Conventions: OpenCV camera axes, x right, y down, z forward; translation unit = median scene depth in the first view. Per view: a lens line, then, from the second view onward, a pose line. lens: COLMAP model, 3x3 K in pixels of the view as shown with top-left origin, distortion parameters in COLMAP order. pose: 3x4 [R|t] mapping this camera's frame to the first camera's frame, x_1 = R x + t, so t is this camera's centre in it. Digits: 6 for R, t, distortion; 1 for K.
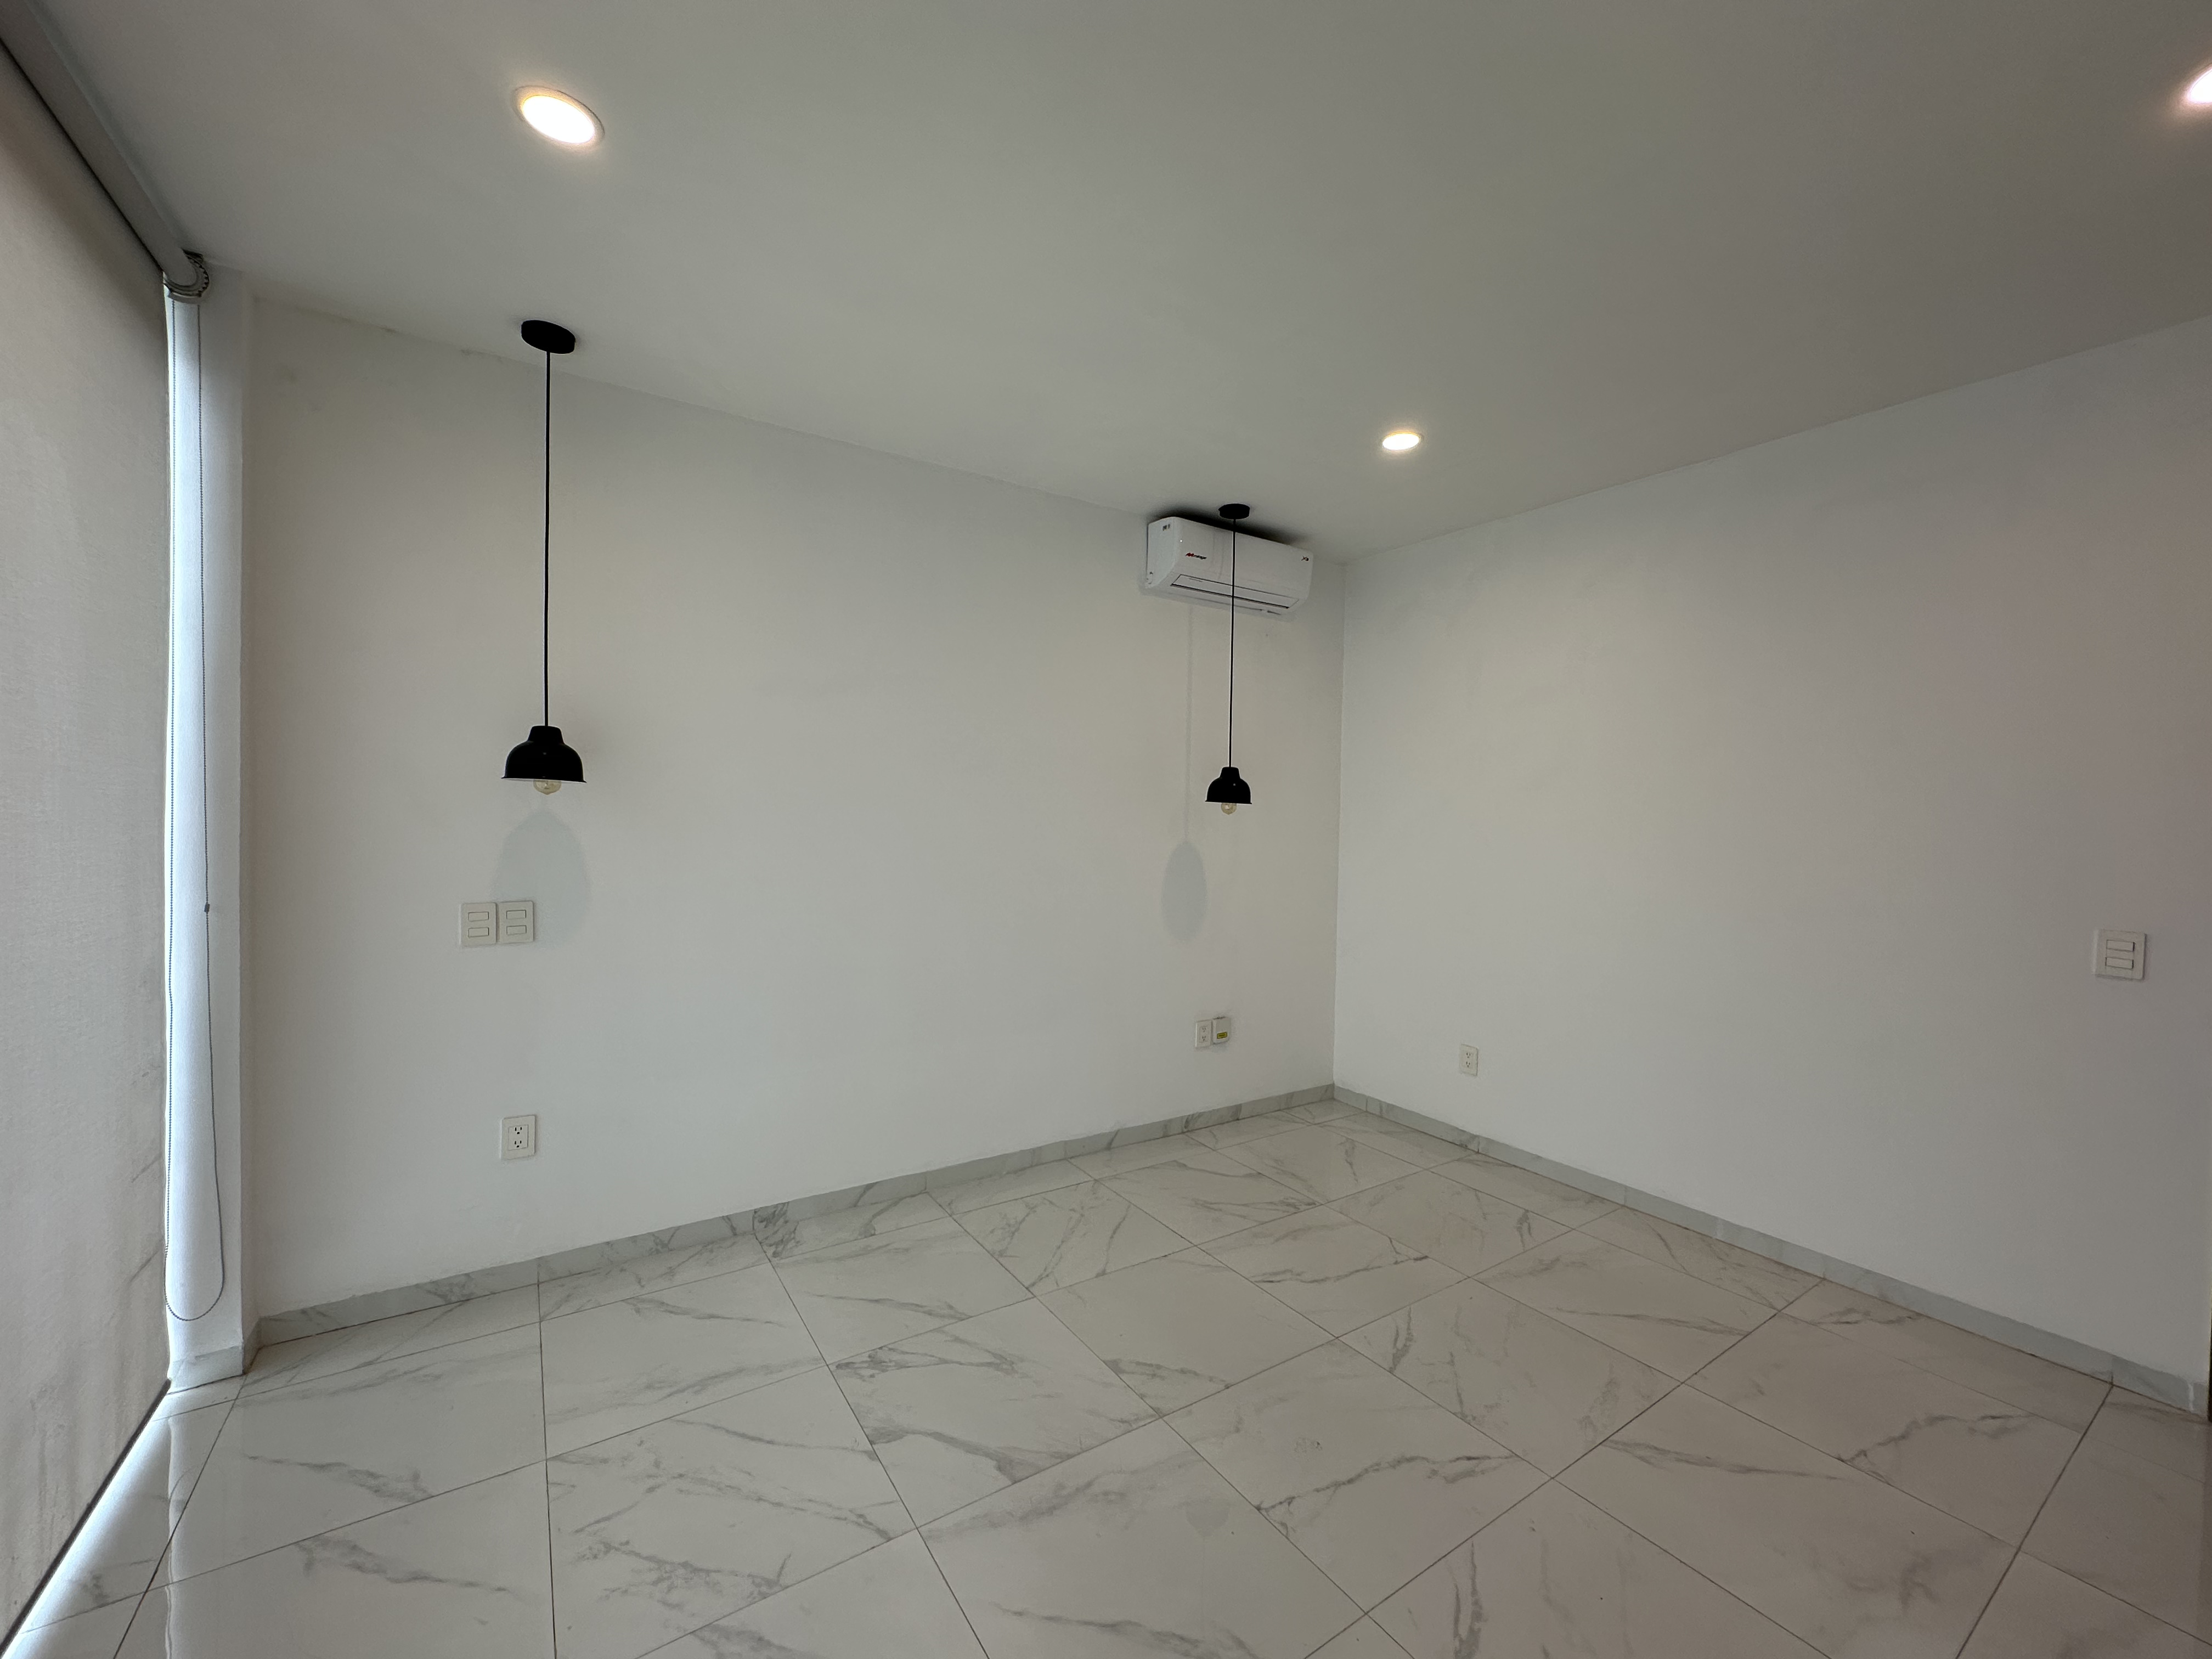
lens RADIAL K [[879.5, 0, 1106.8], [0, 879.5, 829.5], [0, 0, 1]] dist [-0.002151, 0.000445]
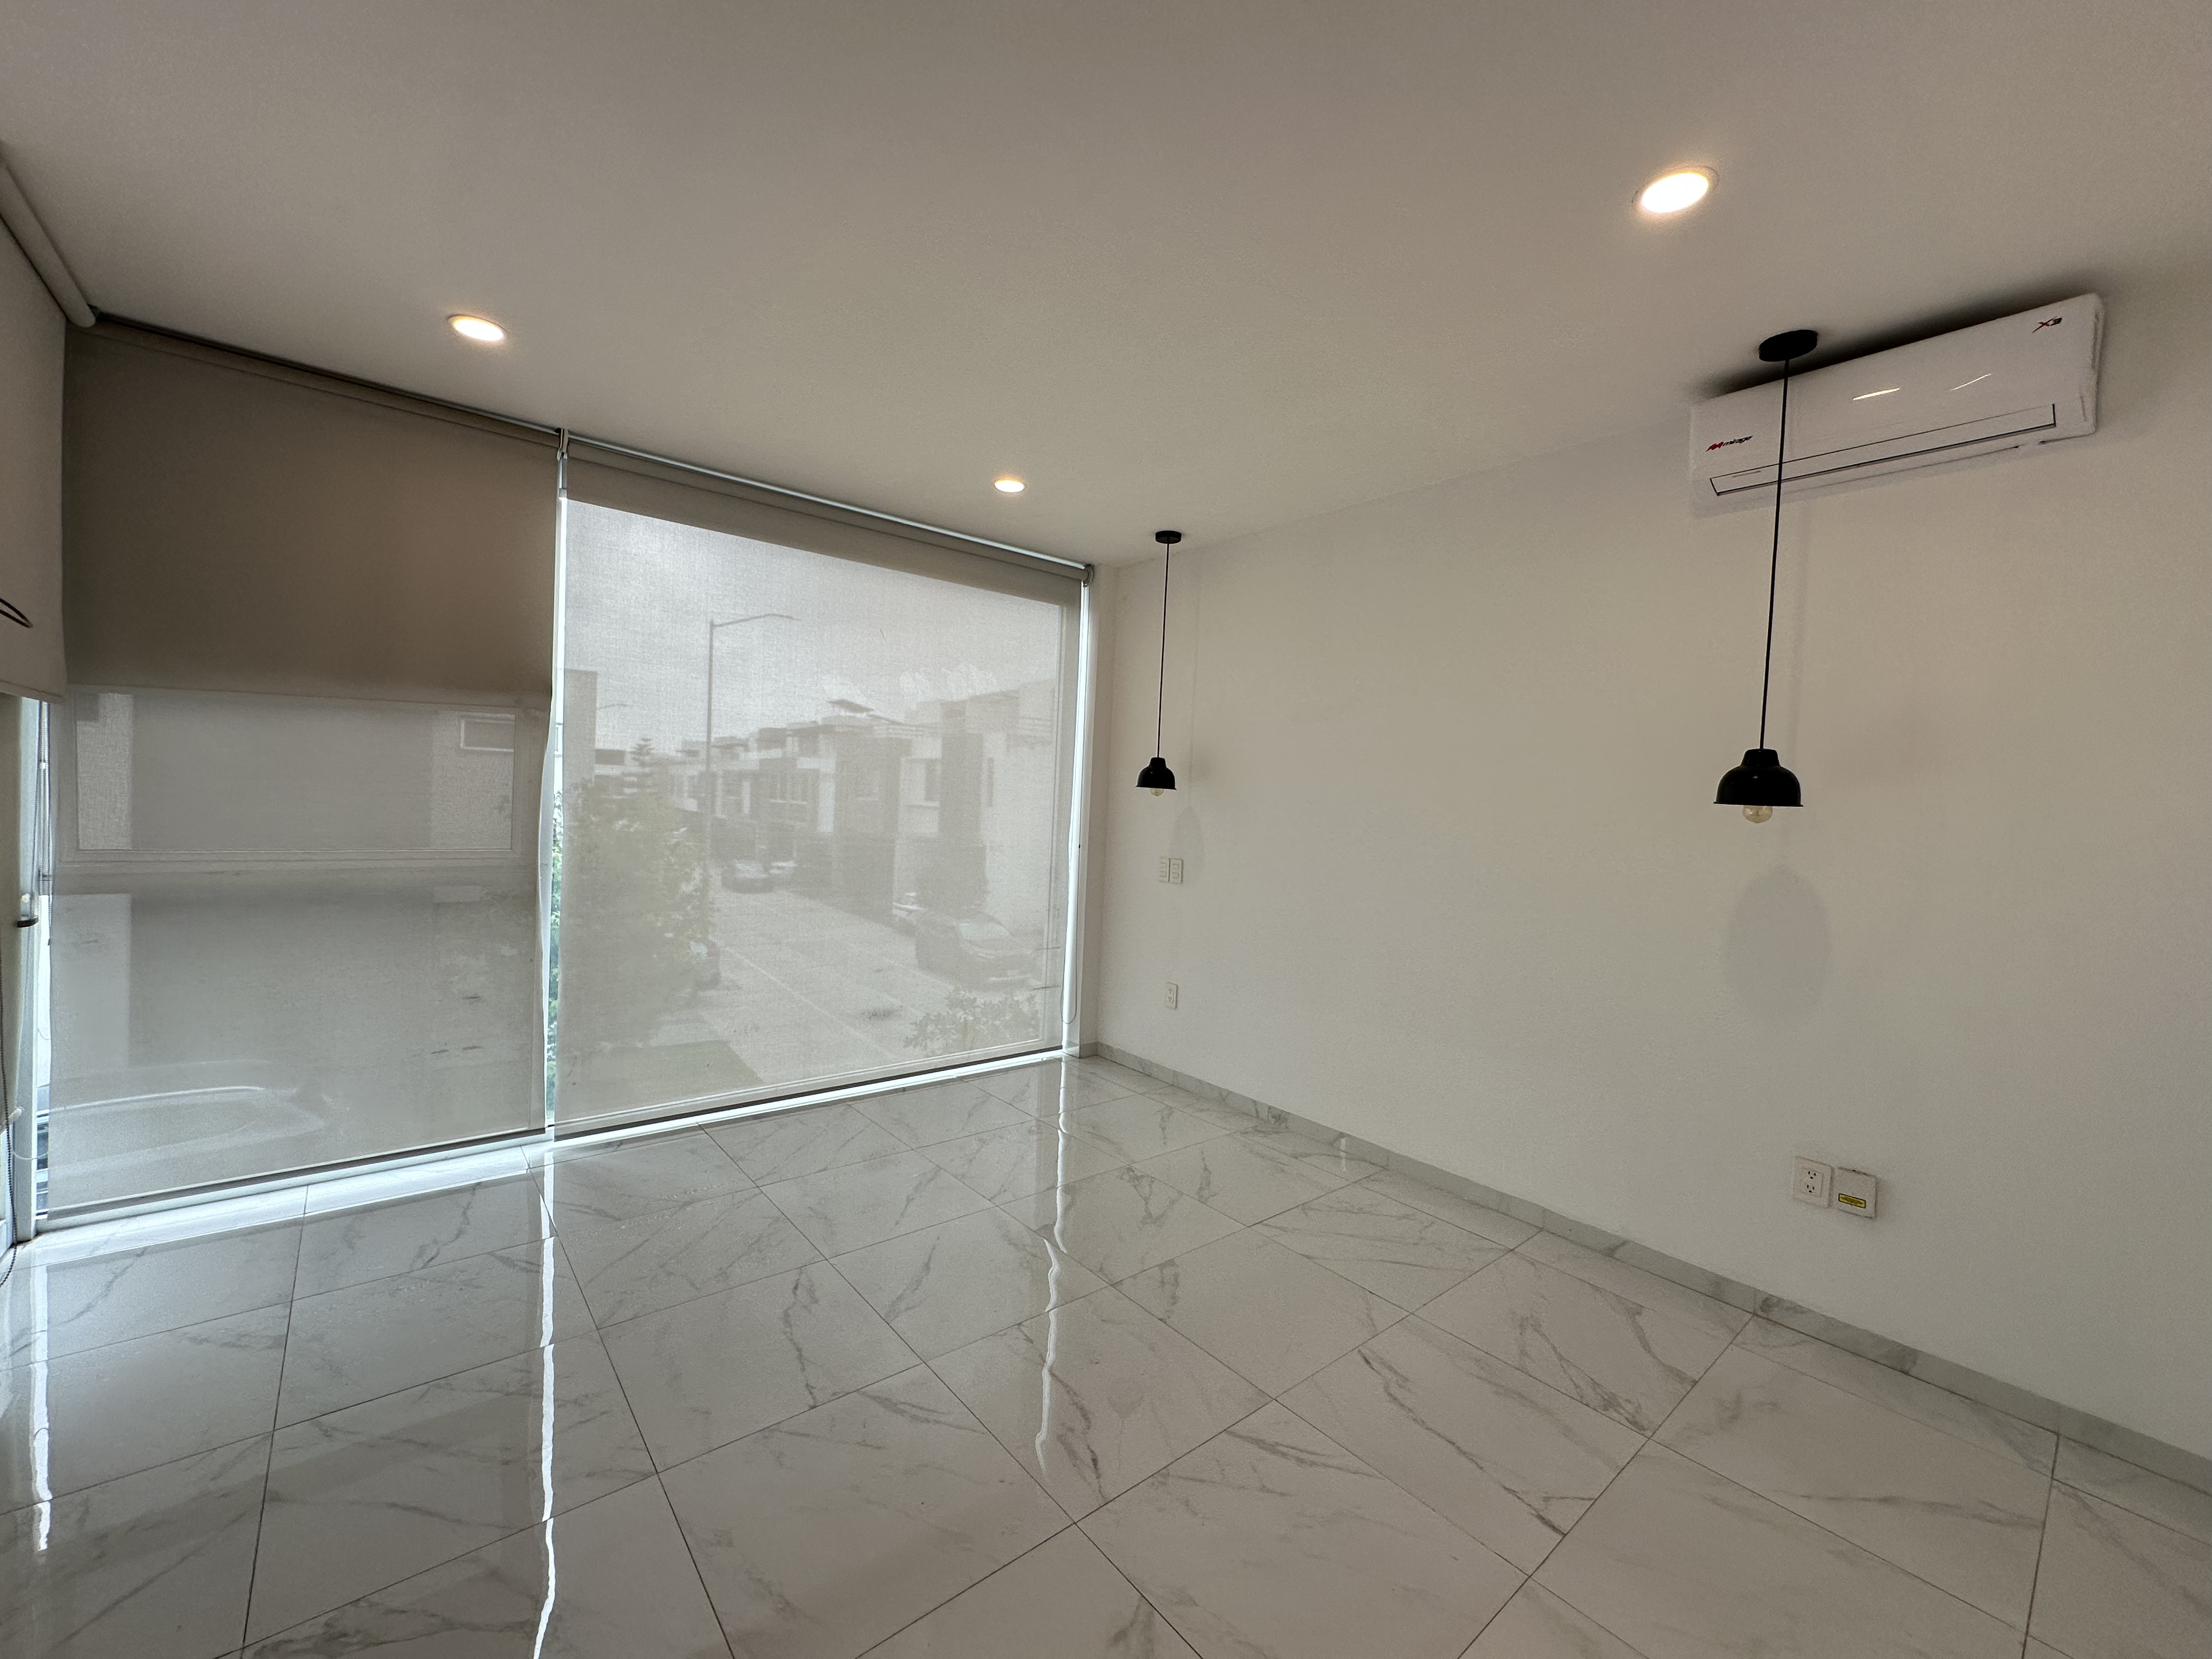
lens RADIAL K [[879.5, 0, 1106.8], [0, 879.5, 829.5], [0, 0, 1]] dist [-0.002151, 0.000445]
pose [[0.114709, 0.019265, -0.993212, 0.870008], [-0.057551, 0.998262, 0.012716, 0.007332], [0.991731, 0.055702, 0.115619, 0.553375]]
